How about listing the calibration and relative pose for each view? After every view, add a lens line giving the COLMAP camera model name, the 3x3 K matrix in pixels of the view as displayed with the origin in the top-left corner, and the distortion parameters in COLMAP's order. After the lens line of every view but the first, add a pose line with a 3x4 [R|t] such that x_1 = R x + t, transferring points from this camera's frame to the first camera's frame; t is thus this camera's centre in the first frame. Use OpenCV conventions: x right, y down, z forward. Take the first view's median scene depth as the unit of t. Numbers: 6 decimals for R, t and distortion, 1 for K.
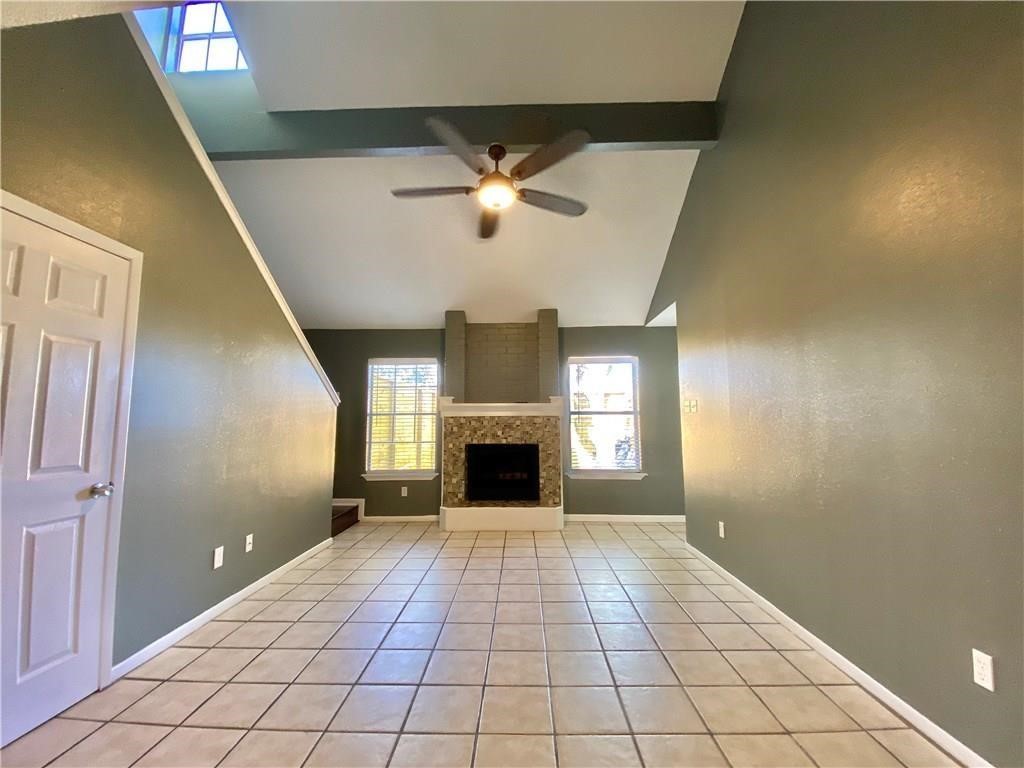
lens RADIAL K [[419.6, 0, 512.0], [0, 419.6, 384.0], [0, 0, 1]] dist [0.001075, -0.000046]
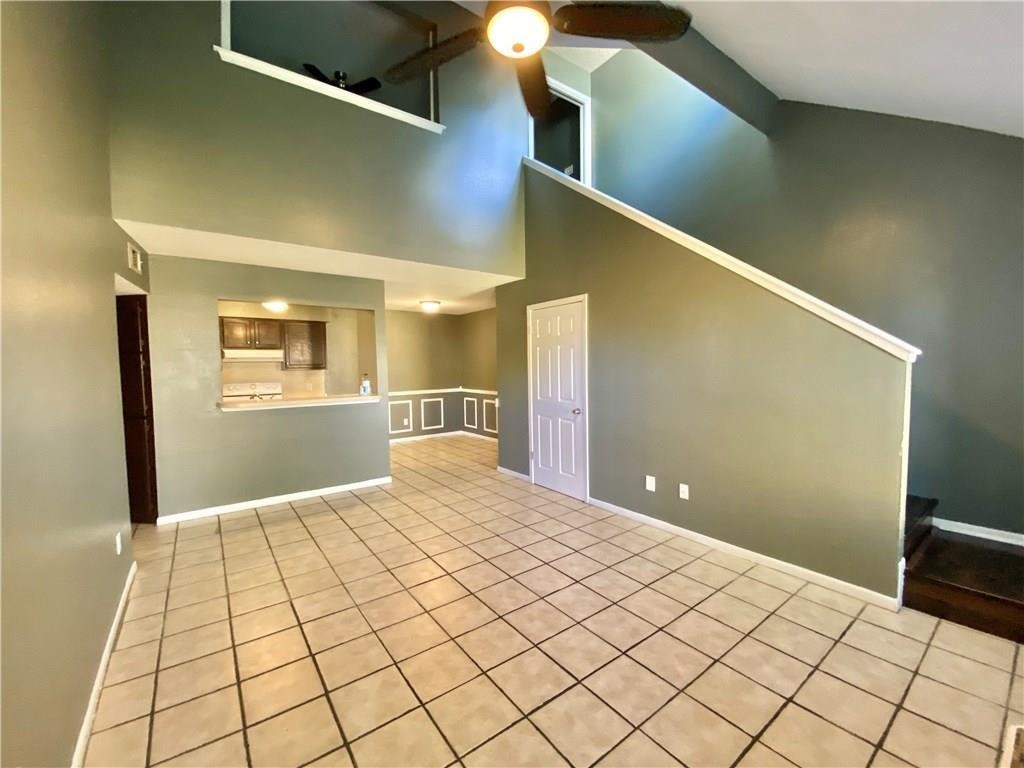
lens RADIAL K [[419.6, 0, 512.0], [0, 419.6, 384.0], [0, 0, 1]] dist [0.001075, -0.000046]
pose [[-0.786660, 0.048959, -0.615442, 0.314159], [0.074088, 0.997133, -0.015378, 0.056719], [0.612925, -0.057694, -0.788032, 1.230816]]
